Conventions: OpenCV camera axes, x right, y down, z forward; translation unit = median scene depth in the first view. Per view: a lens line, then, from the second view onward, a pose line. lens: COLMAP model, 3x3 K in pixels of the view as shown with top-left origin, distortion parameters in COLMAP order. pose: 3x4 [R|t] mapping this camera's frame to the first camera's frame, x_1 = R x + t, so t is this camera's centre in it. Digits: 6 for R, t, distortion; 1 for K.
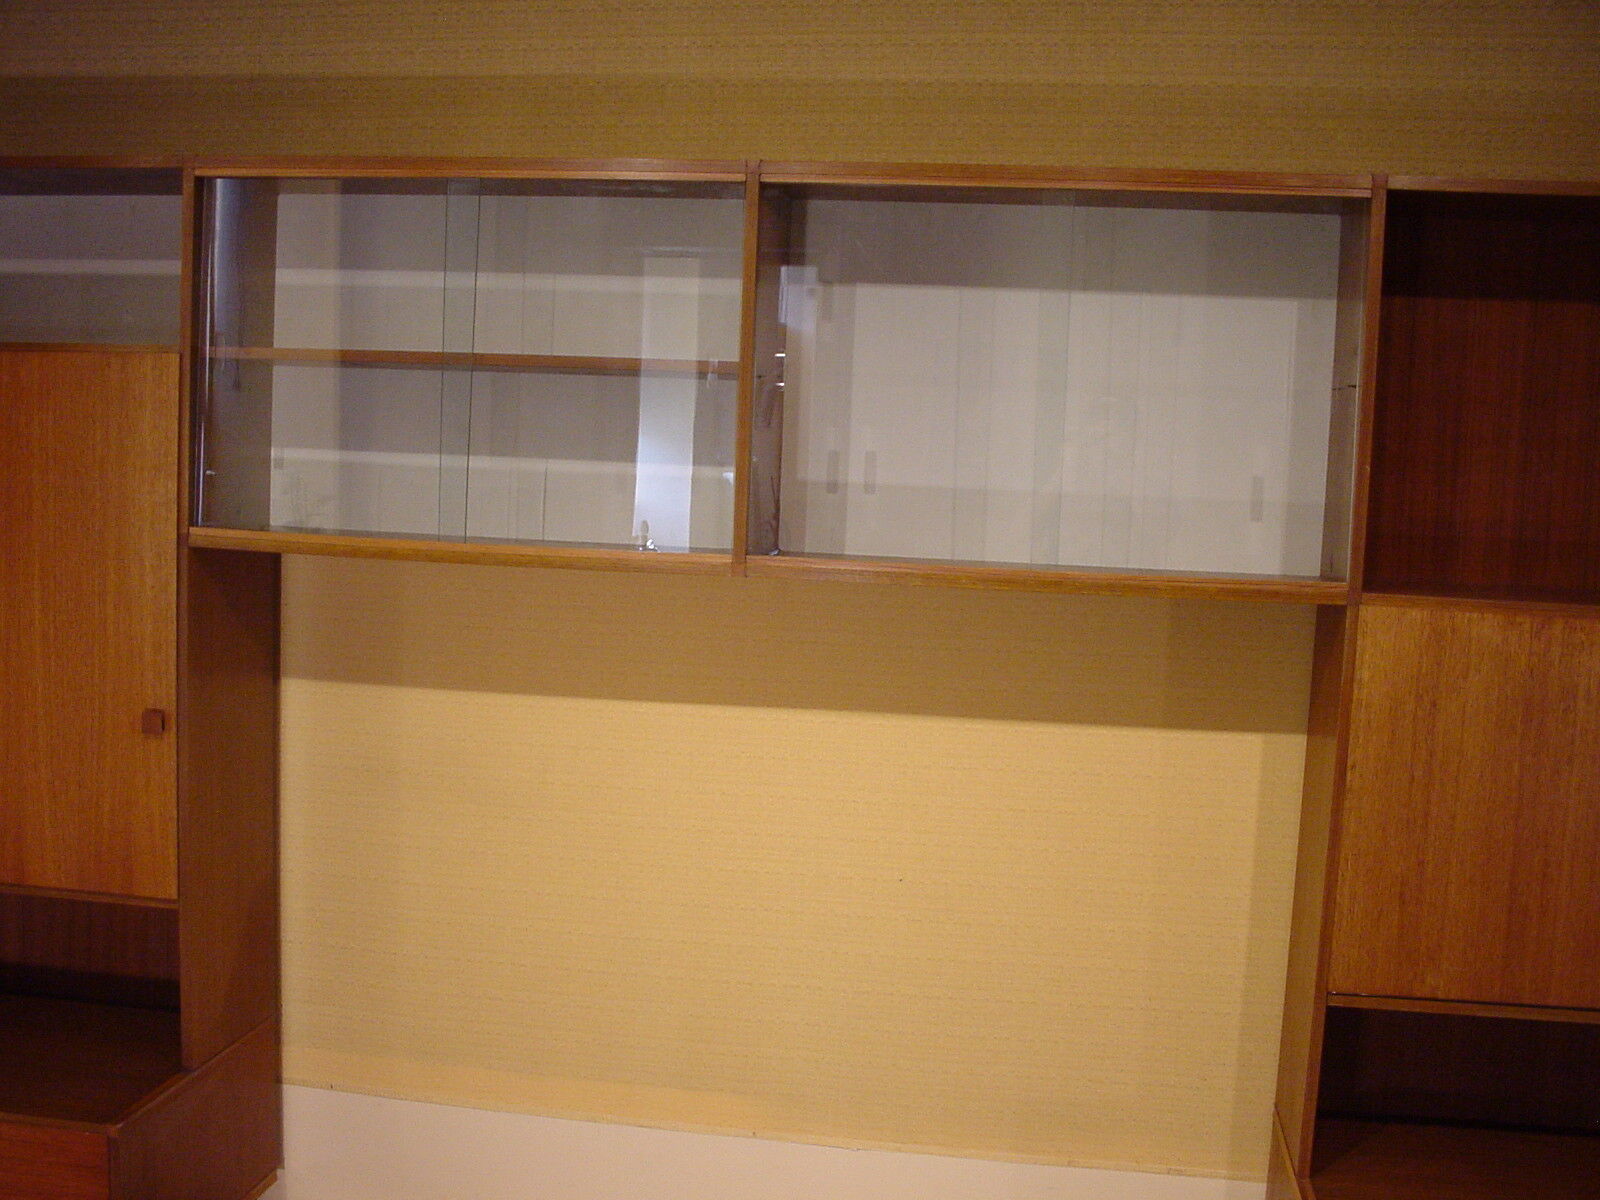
lens RADIAL K [[1880.4, 0, 771.0], [0, 1880.4, 669.2], [0, 0, 1]] dist [-0.225918, 0.297474]
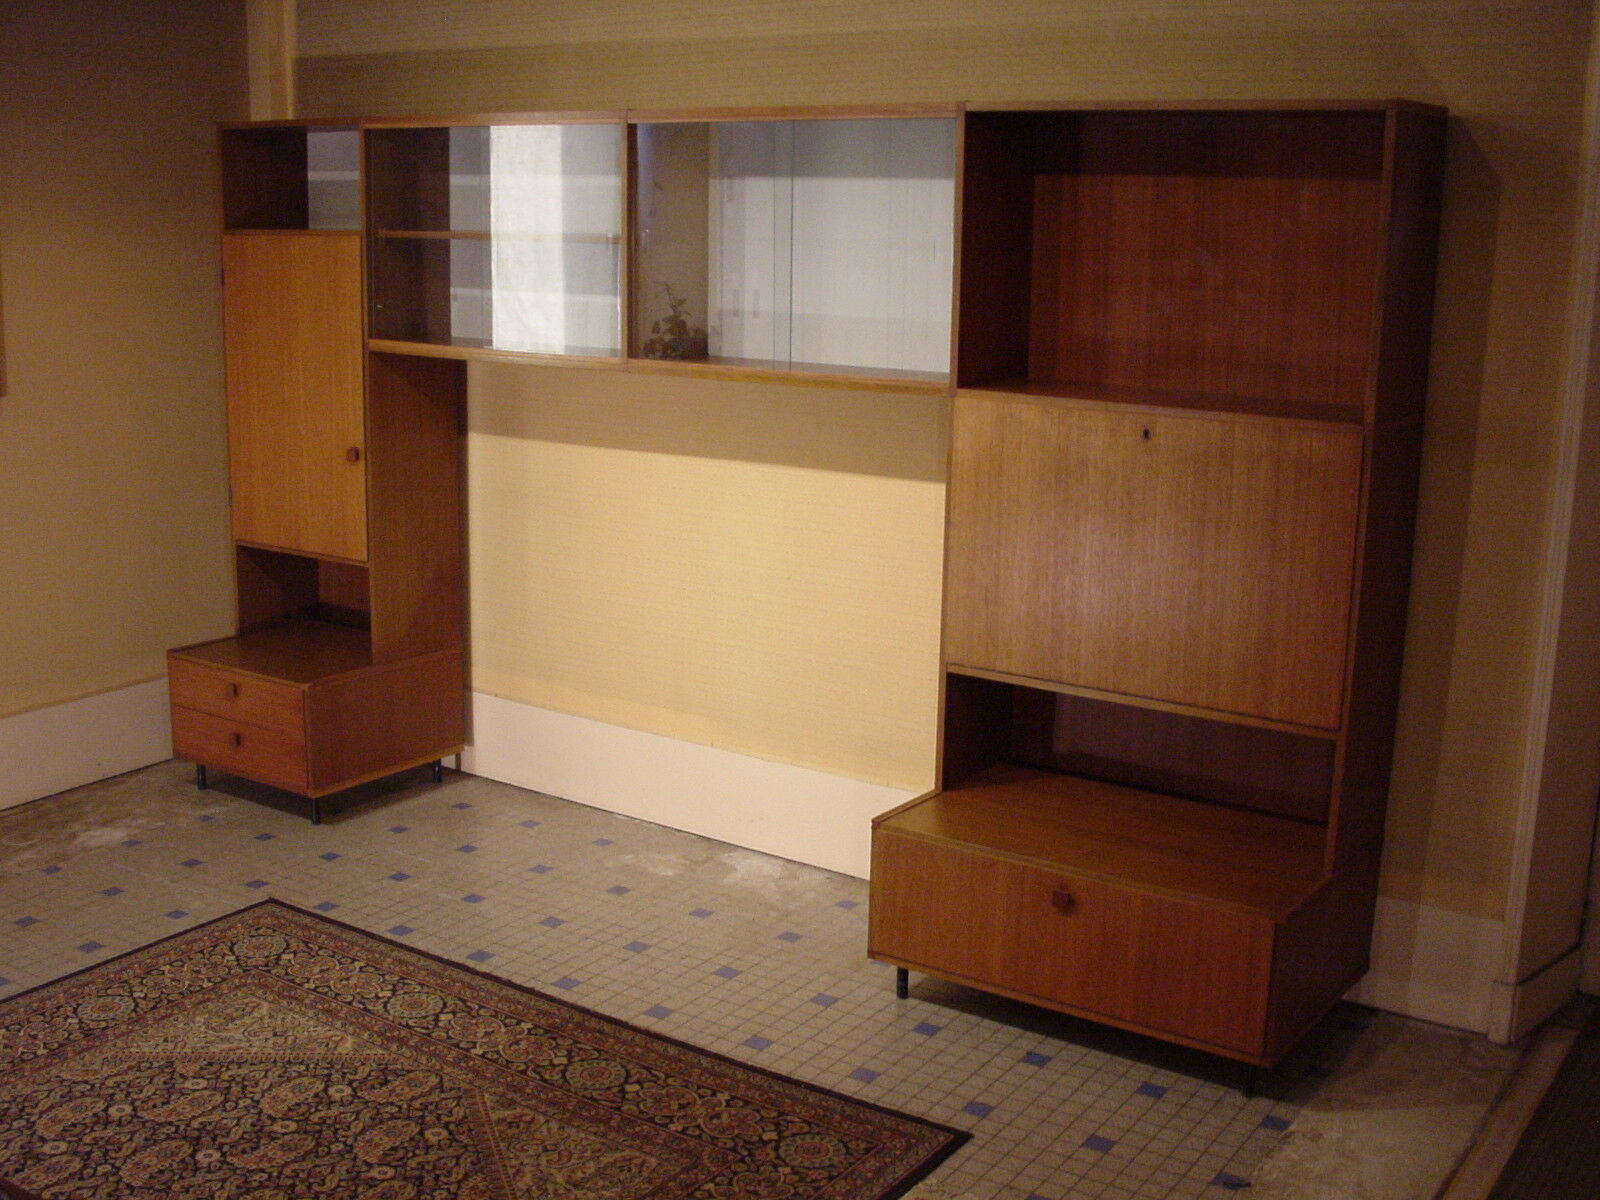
lens RADIAL K [[1880.4, 0, 771.0], [0, 1880.4, 669.2], [0, 0, 1]] dist [-0.225918, 0.297474]
pose [[0.895652, 0.084241, -0.436704, 0.763499], [-0.034585, 0.992117, 0.120448, 0.005457], [0.443408, -0.092776, 0.891505, -0.364515]]
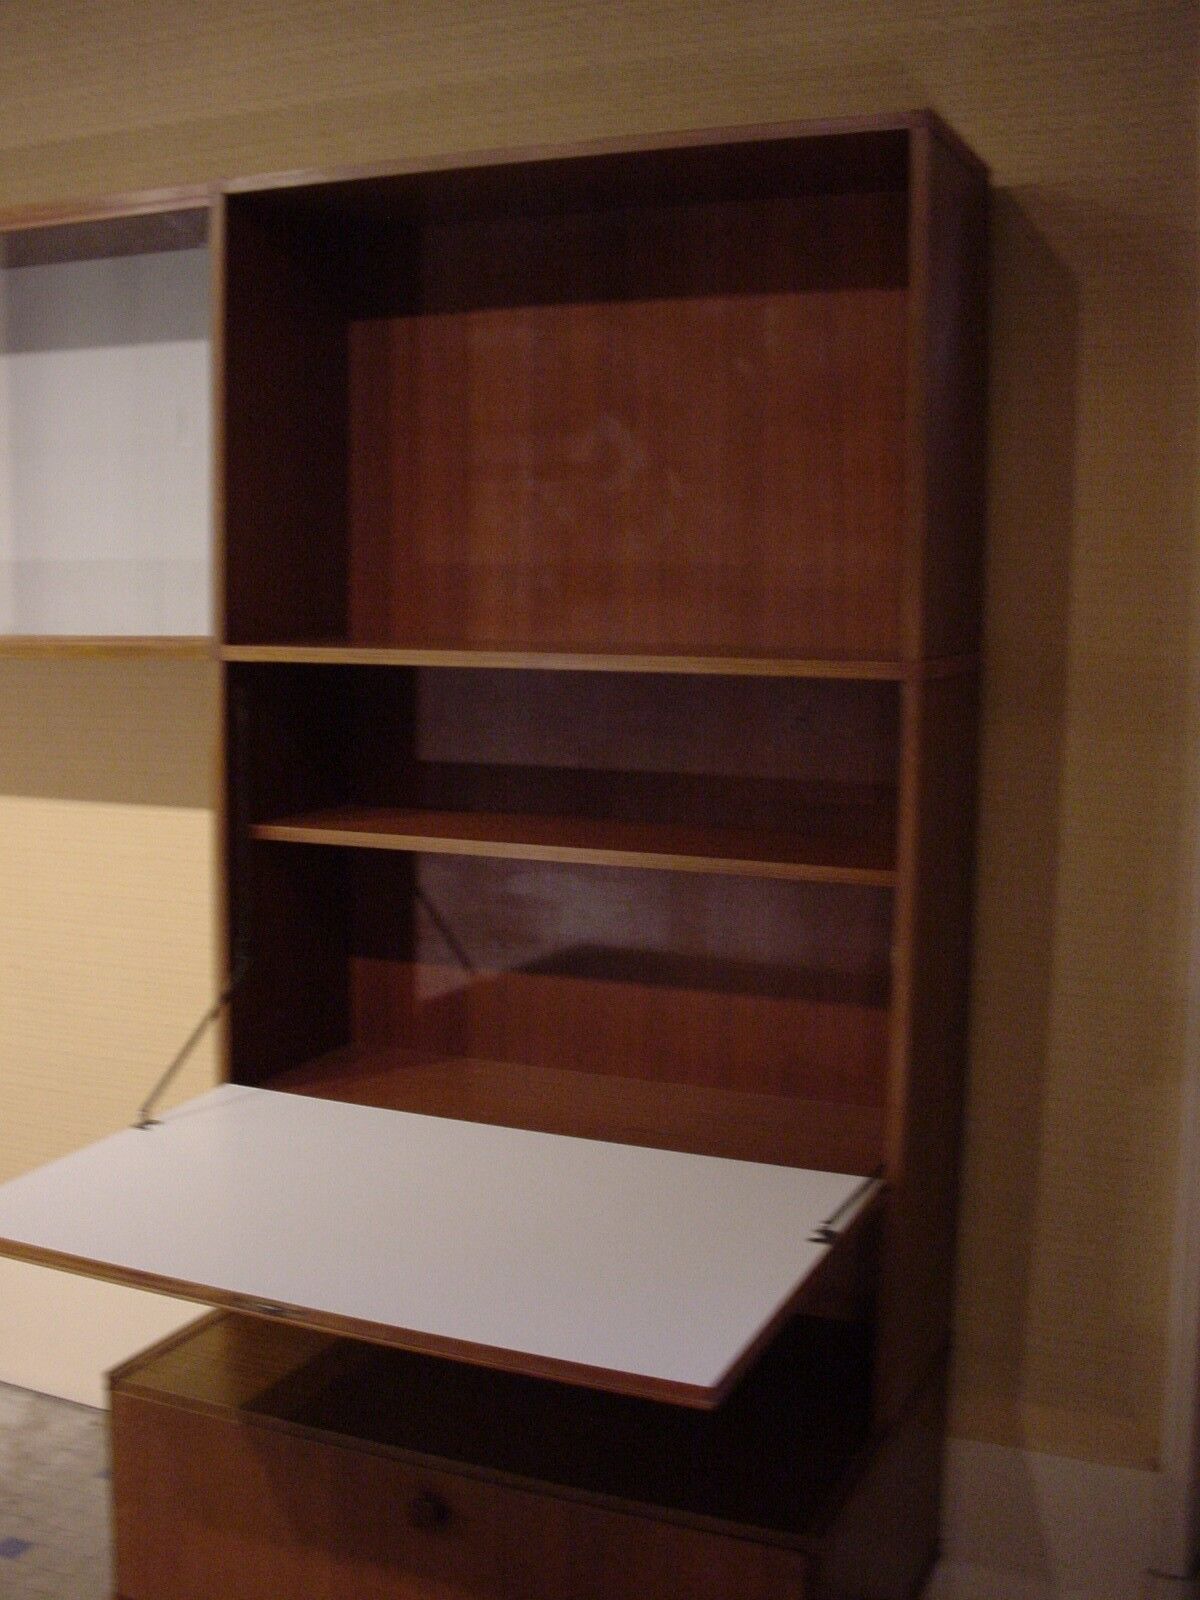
lens RADIAL K [[1880.4, 0, 600.0], [0, 1880.4, 800.0], [0, 0, 1]] dist [-0.225918, 0.297474]
pose [[0.963573, -0.000804, -0.267444, 0.658480], [-0.003251, 0.999886, -0.014720, 0.040183], [0.267425, 0.015053, 0.963461, 0.164465]]
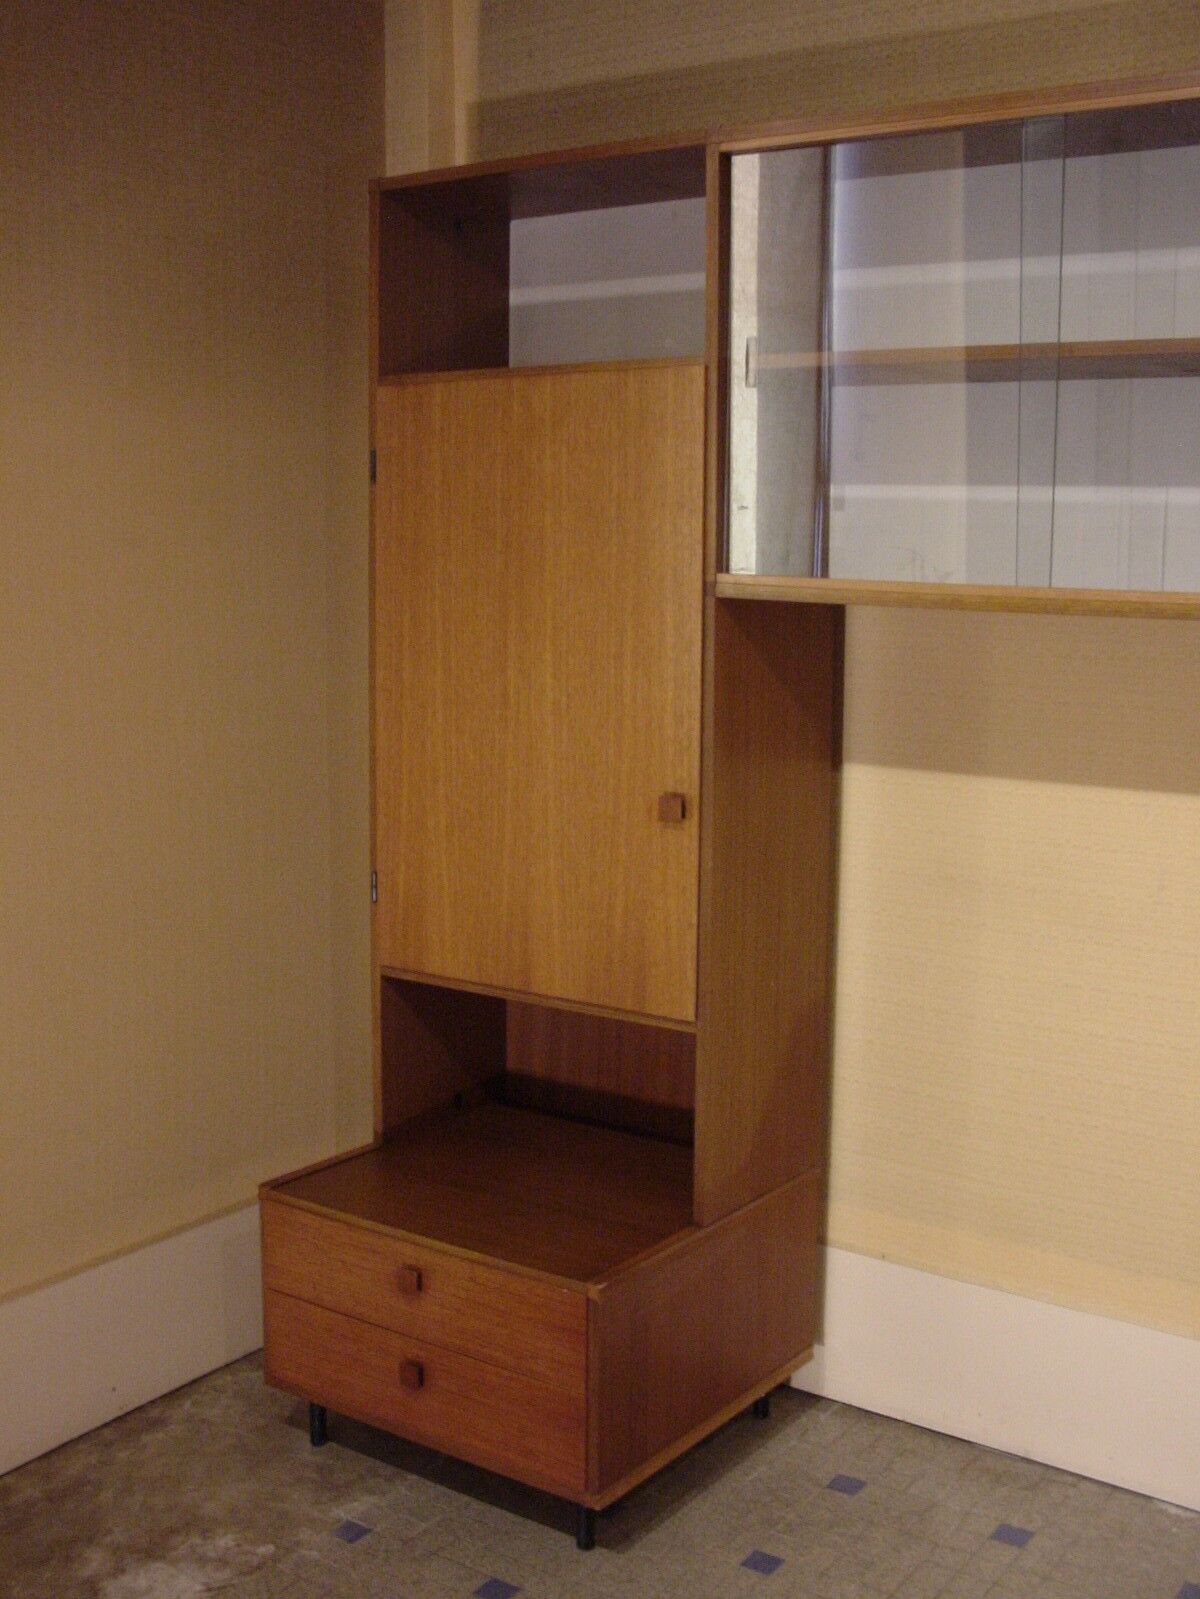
lens RADIAL K [[1865.9, 0, 545.3], [0, 1865.9, 780.6], [0, 0, 1]] dist [-0.213648, 0.259899]
pose [[0.883997, 0.023855, -0.466883, 0.008423], [-0.025615, 0.999669, 0.002578, 0.015416], [0.466790, 0.009681, 0.884315, 0.222059]]
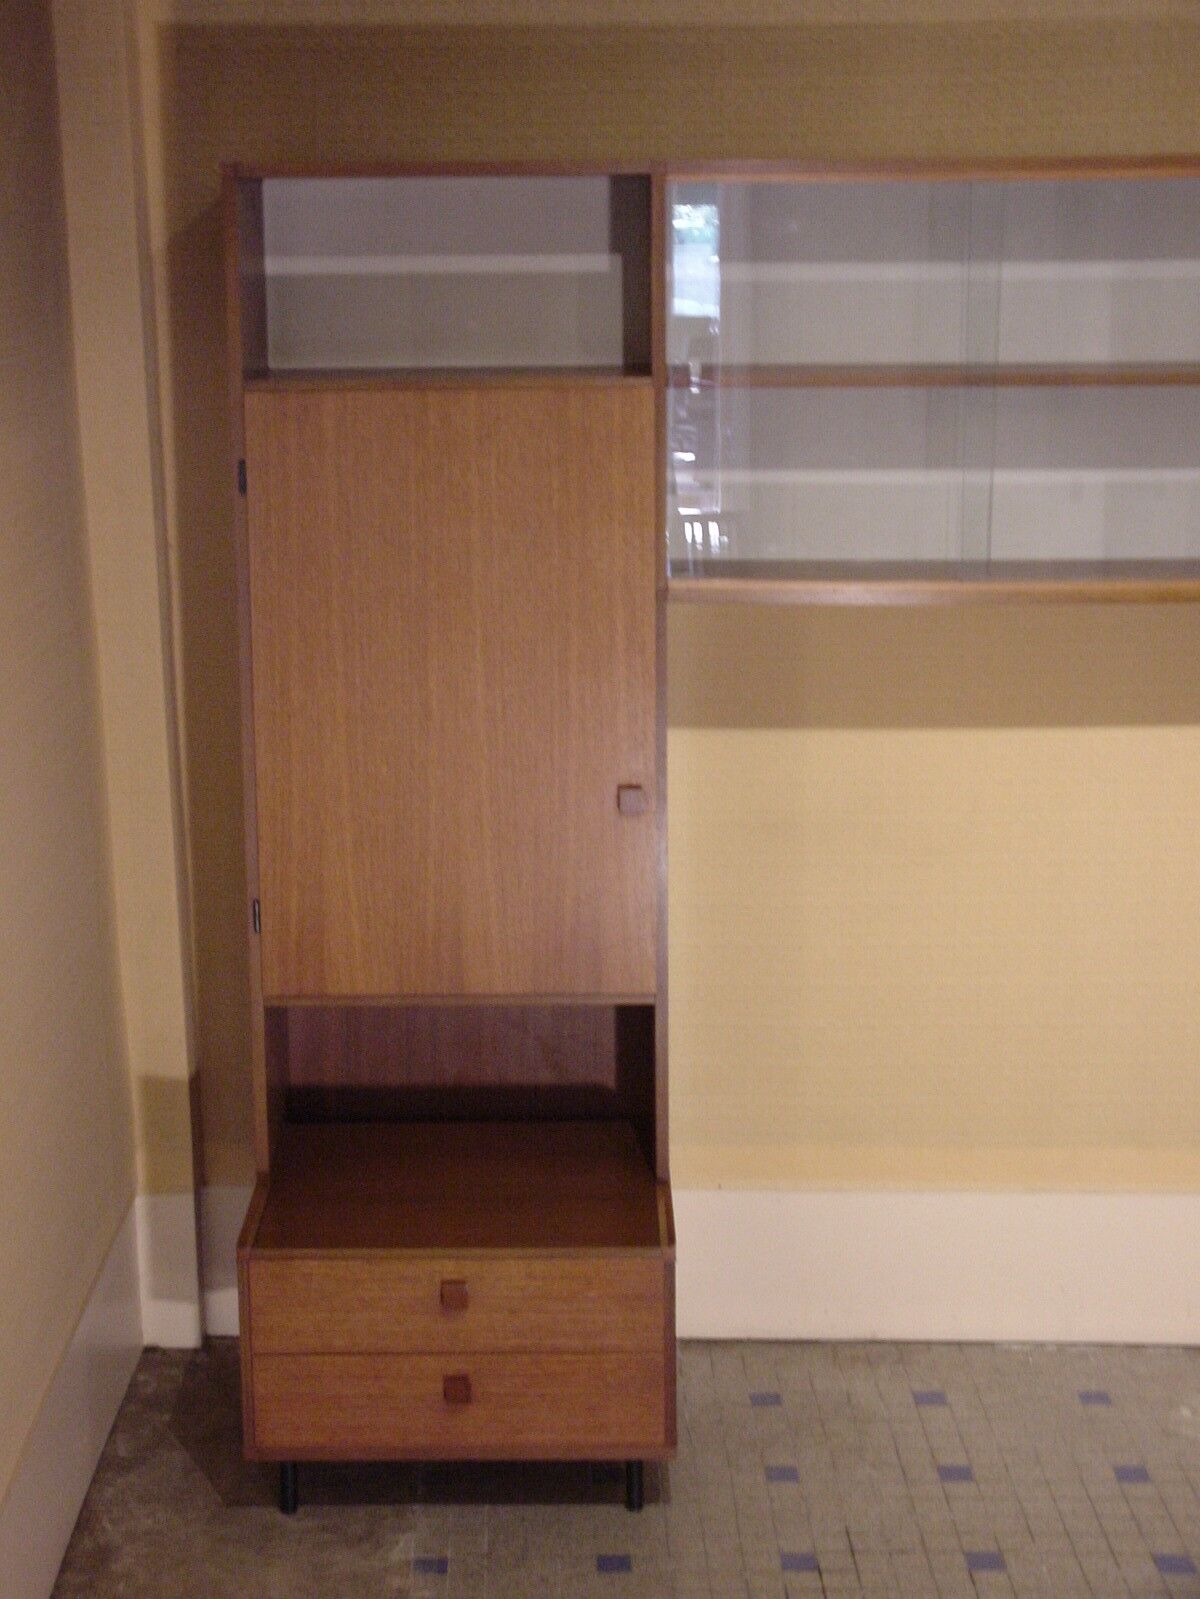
lens RADIAL K [[2812.4, 0, 539.8], [0, 2812.4, 773.7], [0, 0, 1]] dist [-0.056652, 1.410853]
pose [[0.989109, -0.077466, 0.125152, -0.545729], [0.066667, 0.993862, 0.088288, -0.106791], [-0.131223, -0.078983, 0.988202, -0.342801]]
